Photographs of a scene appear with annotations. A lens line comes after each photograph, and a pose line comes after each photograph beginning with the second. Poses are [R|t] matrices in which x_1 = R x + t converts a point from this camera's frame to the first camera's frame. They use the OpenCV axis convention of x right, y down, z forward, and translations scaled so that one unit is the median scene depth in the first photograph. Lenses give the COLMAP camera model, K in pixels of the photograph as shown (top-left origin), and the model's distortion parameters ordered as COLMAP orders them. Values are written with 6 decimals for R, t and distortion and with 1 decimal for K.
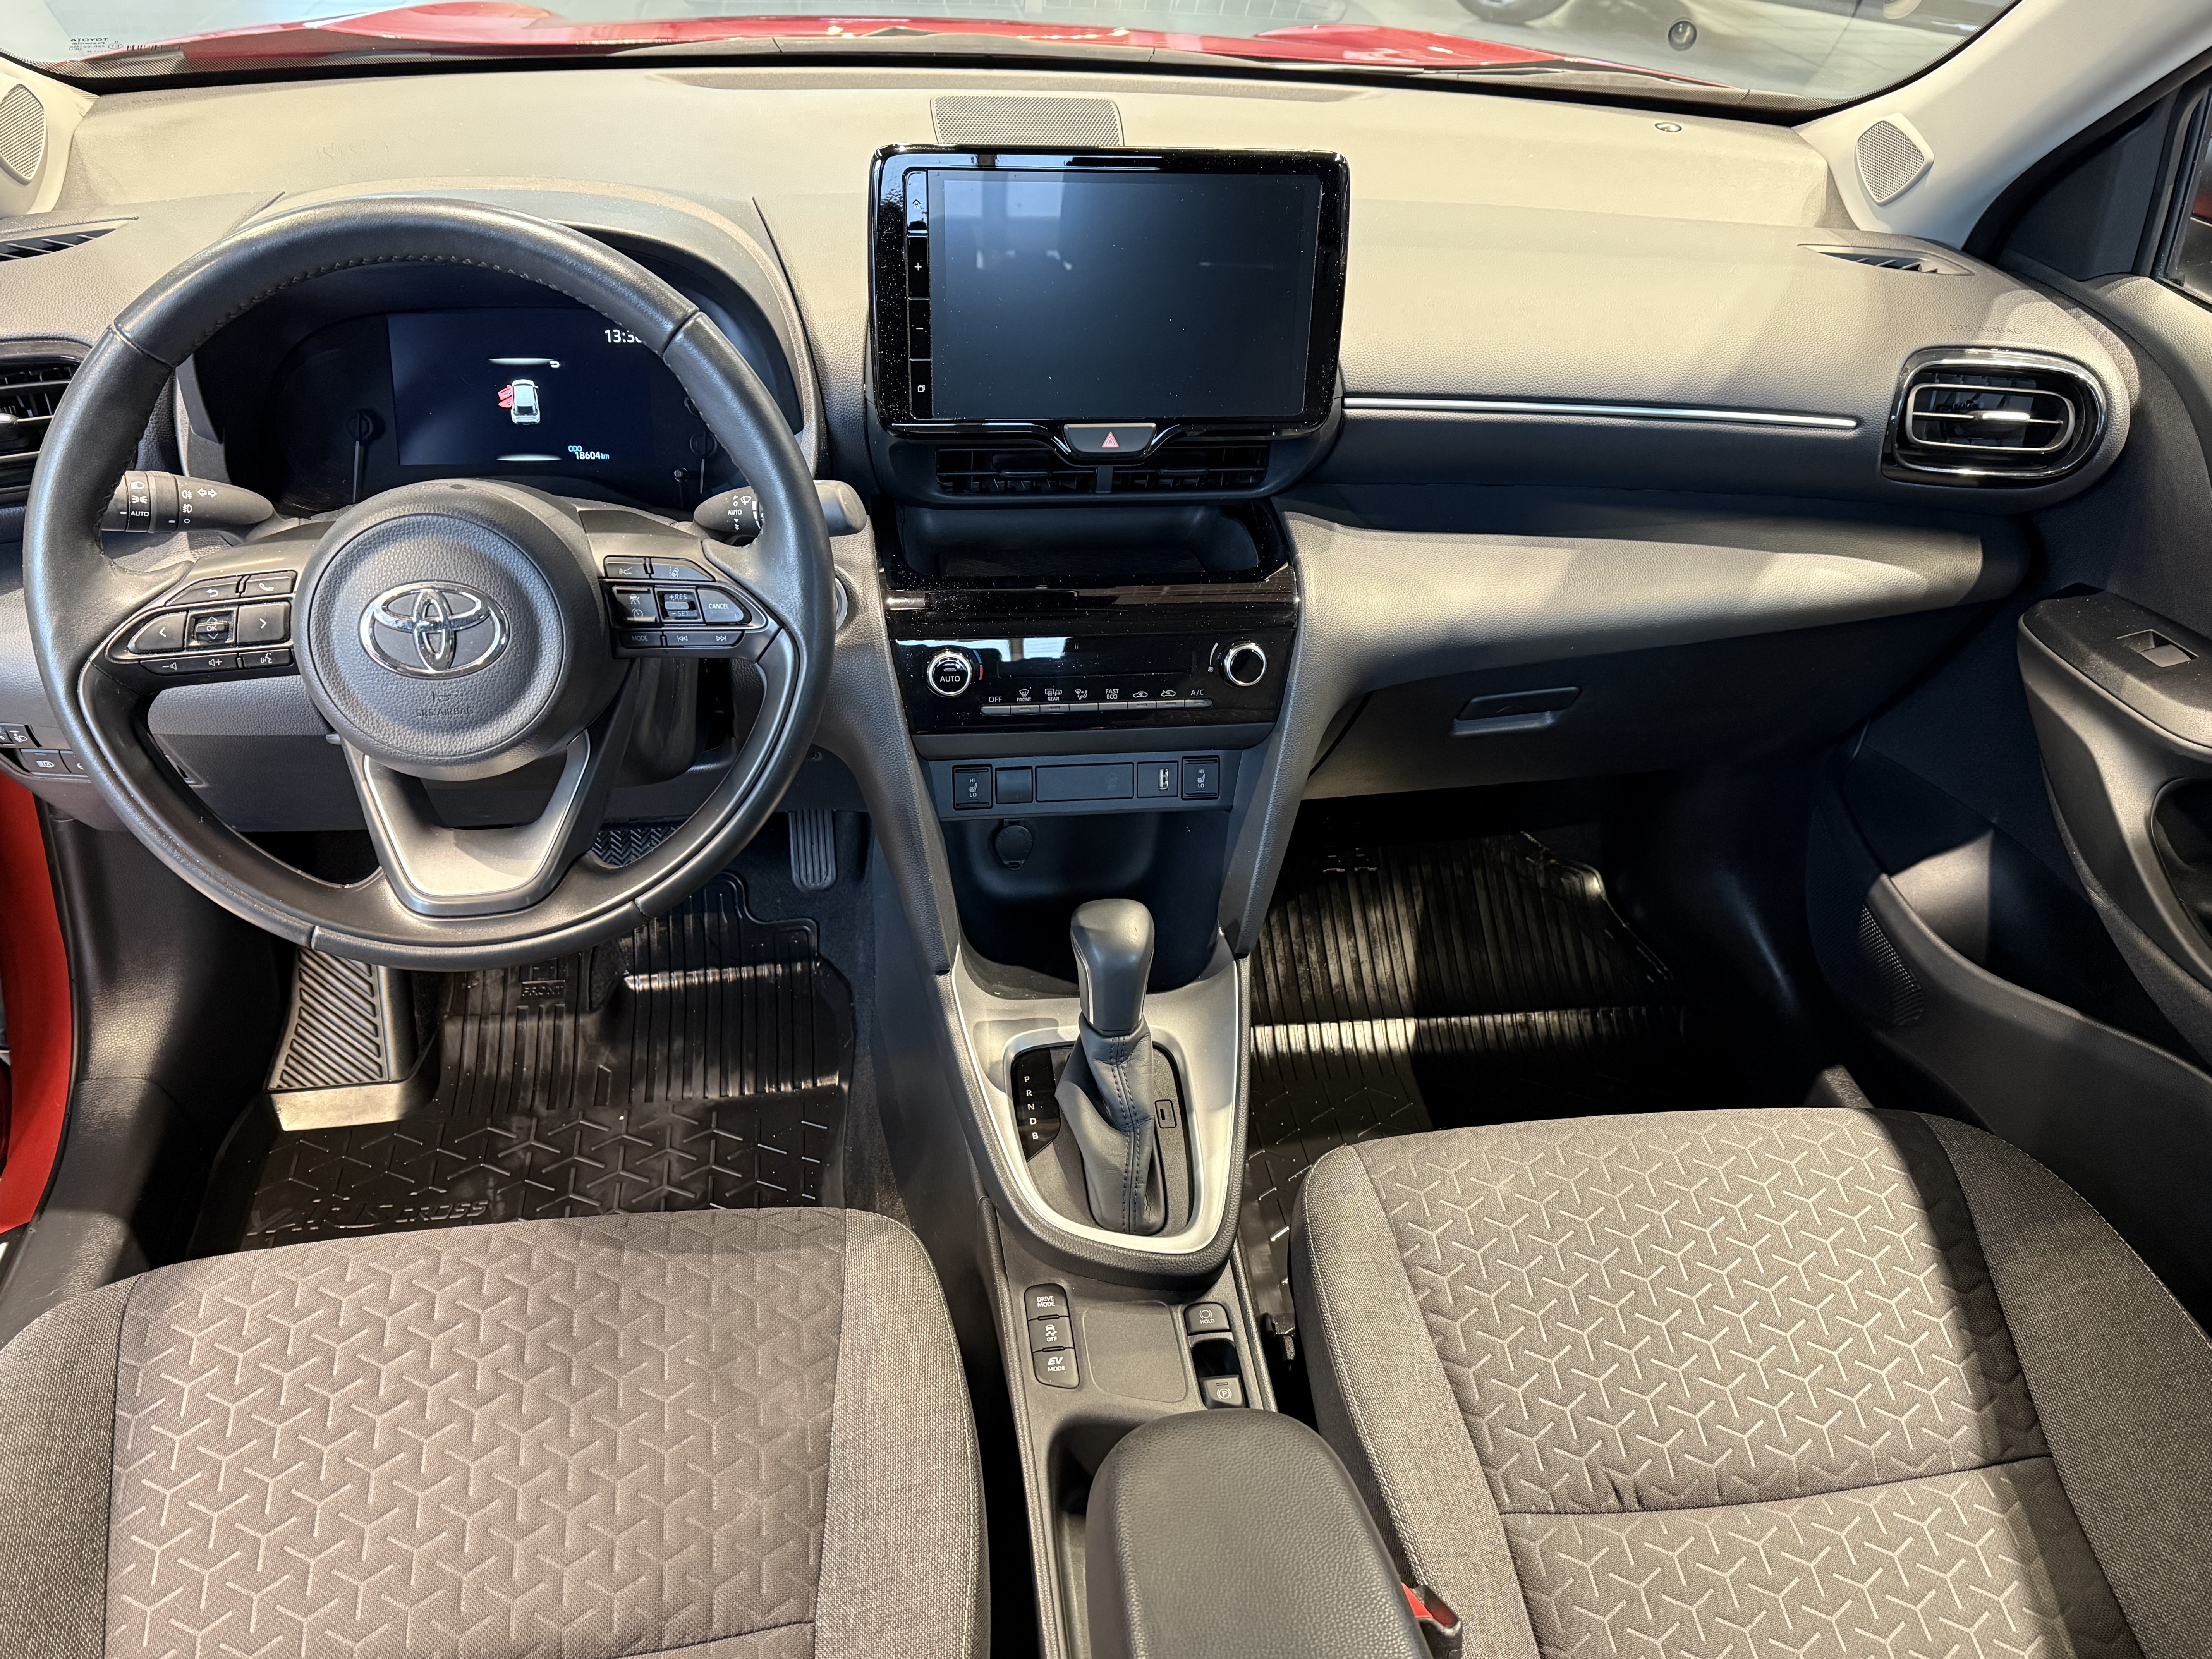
lens RADIAL K [[1687.6, 0, 1106.0], [0, 1687.6, 829.5], [0, 0, 1]] dist [0.150985, -0.254302]
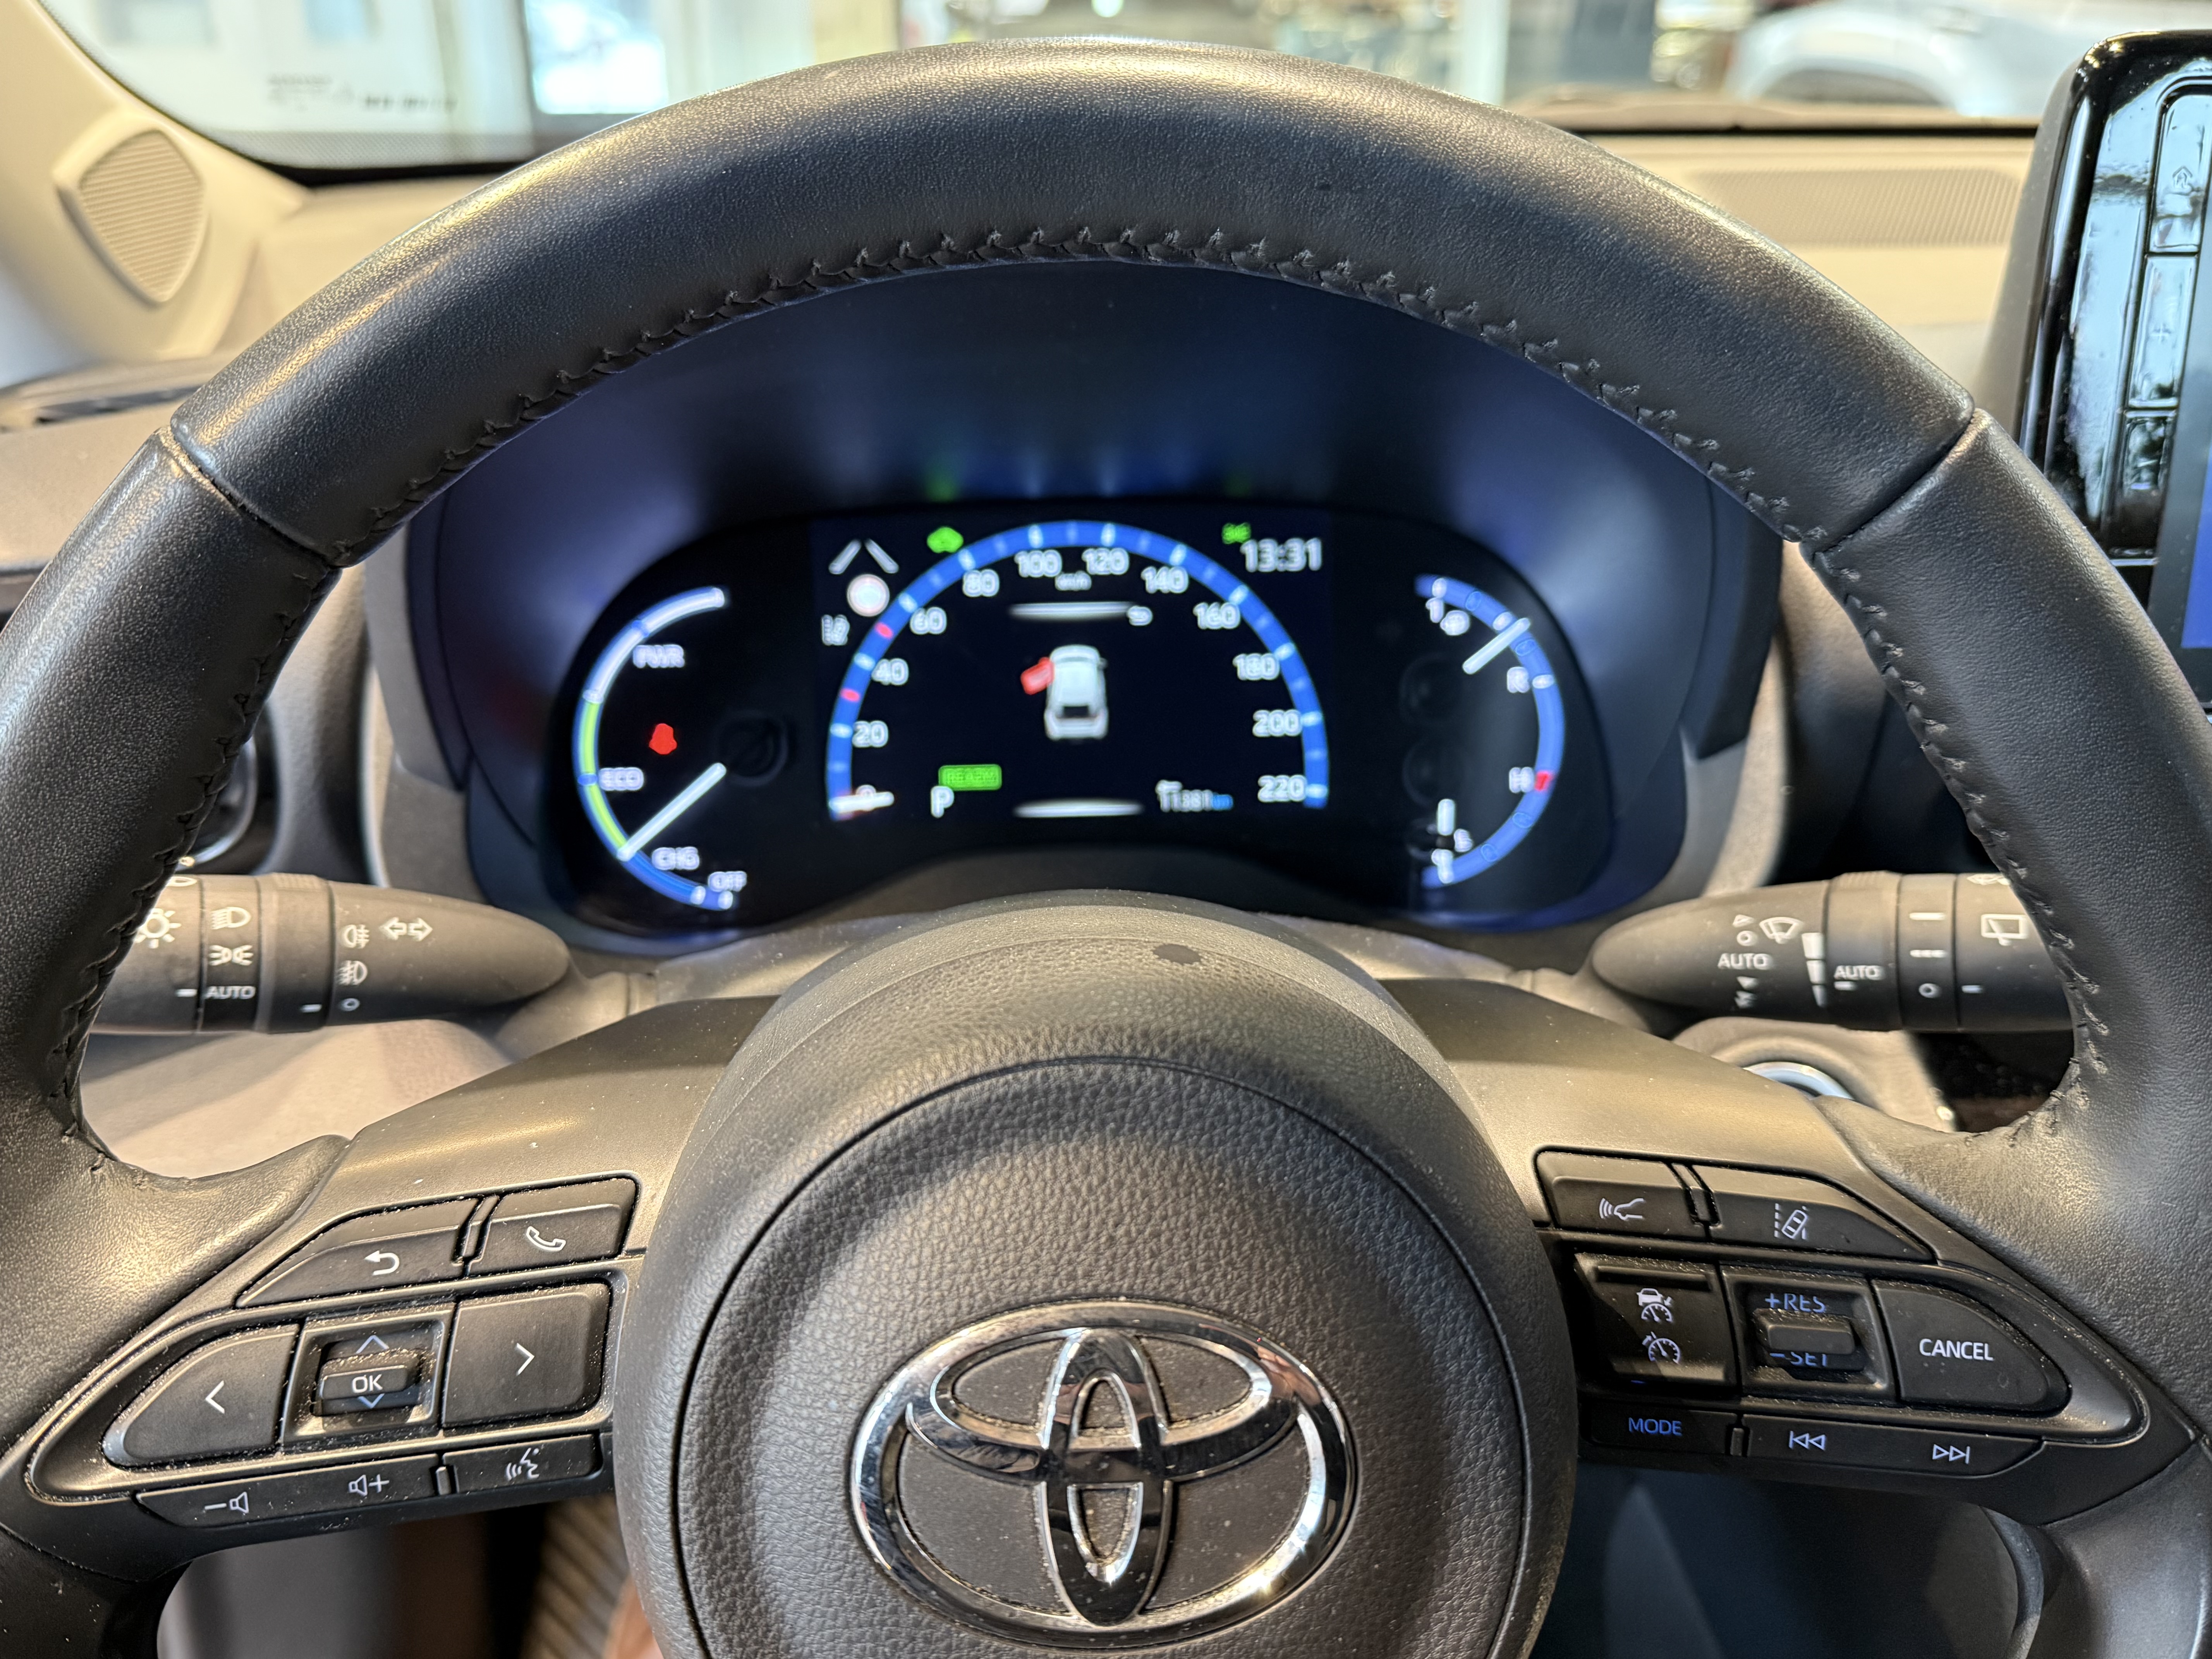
lens RADIAL K [[1768.5, 0, 1106.0], [0, 1768.5, 829.5], [0, 0, 1]] dist [-0.016459, -0.001030]
pose [[0.991286, 0.023061, -0.129693, -0.323752], [-0.045618, 0.983733, -0.173751, -0.153978], [0.123577, 0.178153, 0.976212, 0.641445]]
